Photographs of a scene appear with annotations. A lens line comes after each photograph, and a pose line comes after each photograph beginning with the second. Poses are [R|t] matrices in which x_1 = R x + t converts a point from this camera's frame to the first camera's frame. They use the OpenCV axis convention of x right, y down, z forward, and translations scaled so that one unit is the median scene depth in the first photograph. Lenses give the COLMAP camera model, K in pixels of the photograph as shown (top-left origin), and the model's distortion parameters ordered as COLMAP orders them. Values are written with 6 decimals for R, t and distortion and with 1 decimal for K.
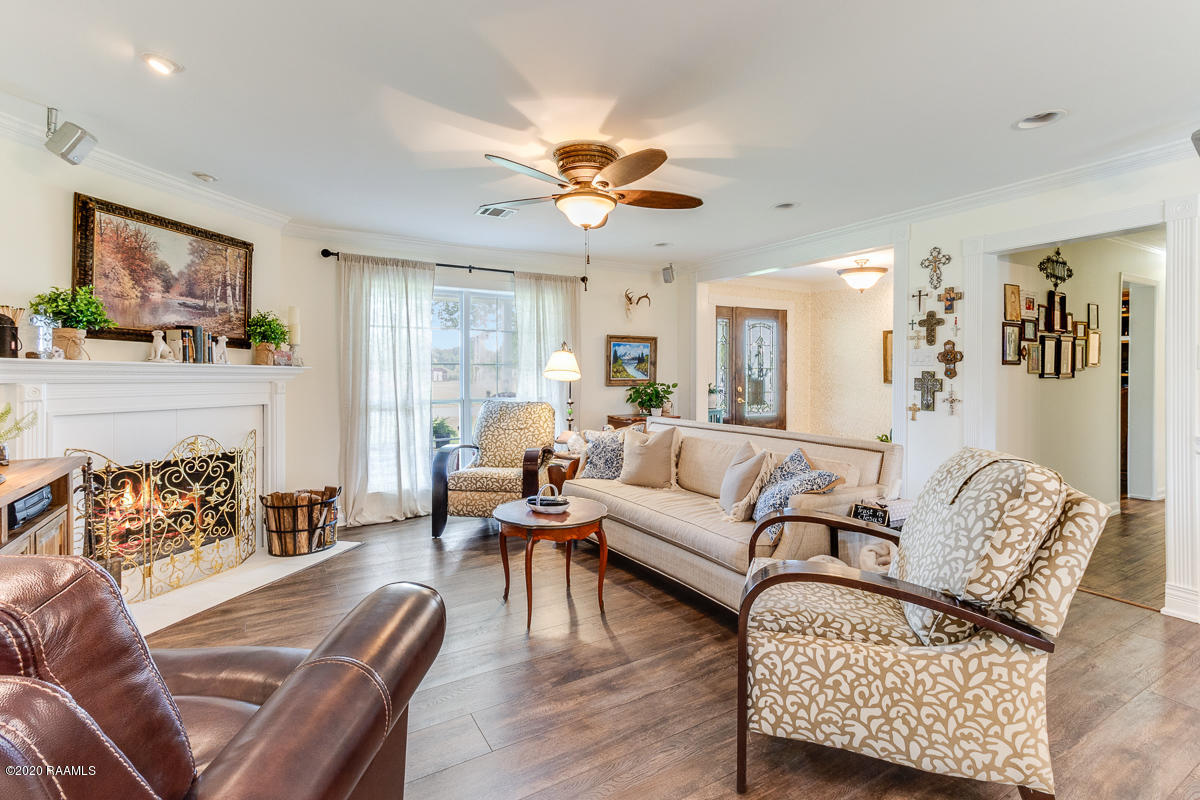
lens RADIAL K [[553.5, 0, 605.7], [0, 553.5, 372.7], [0, 0, 1]] dist [0.021365, 0.000269]
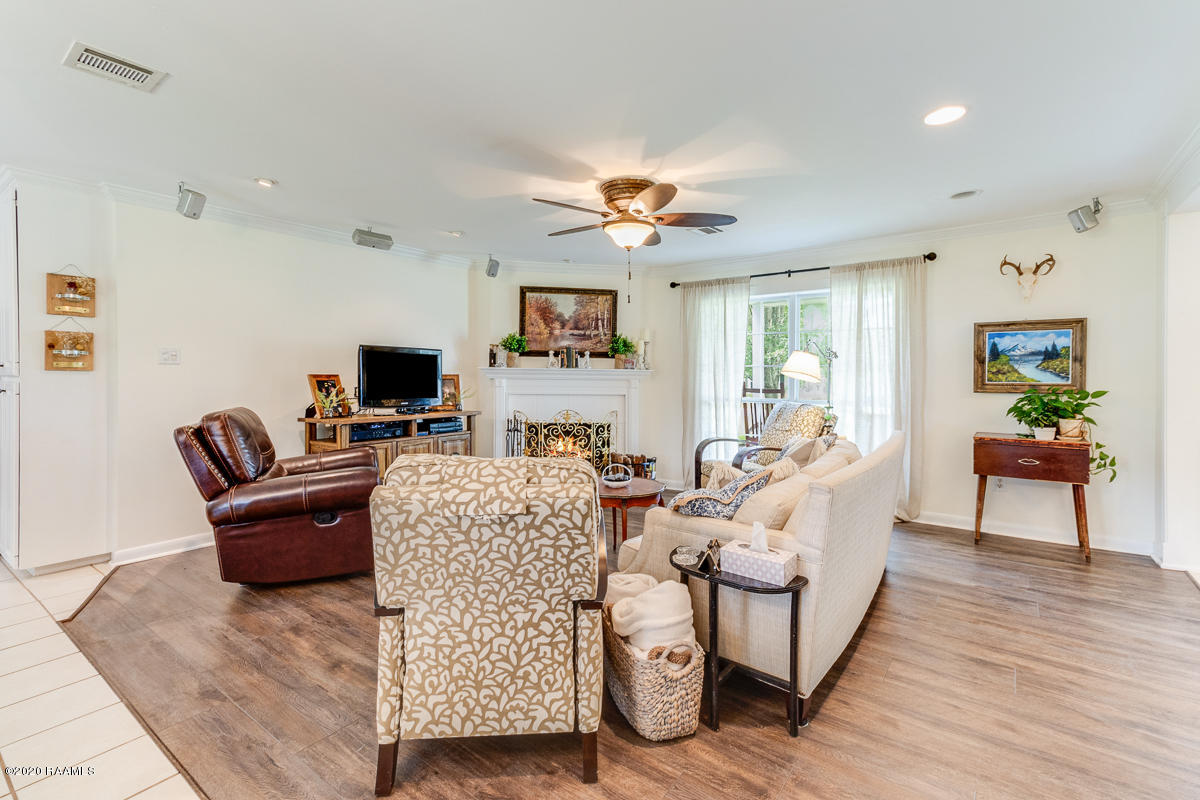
lens RADIAL K [[553.5, 0, 571.5], [0, 553.5, 376.7], [0, 0, 1]] dist [0.021365, 0.000269]
pose [[0.364460, 0.000397, -0.931219, 0.651345], [-0.004258, 0.999990, -0.001240, 0.008869], [0.931209, 0.004417, 0.364459, 0.286399]]
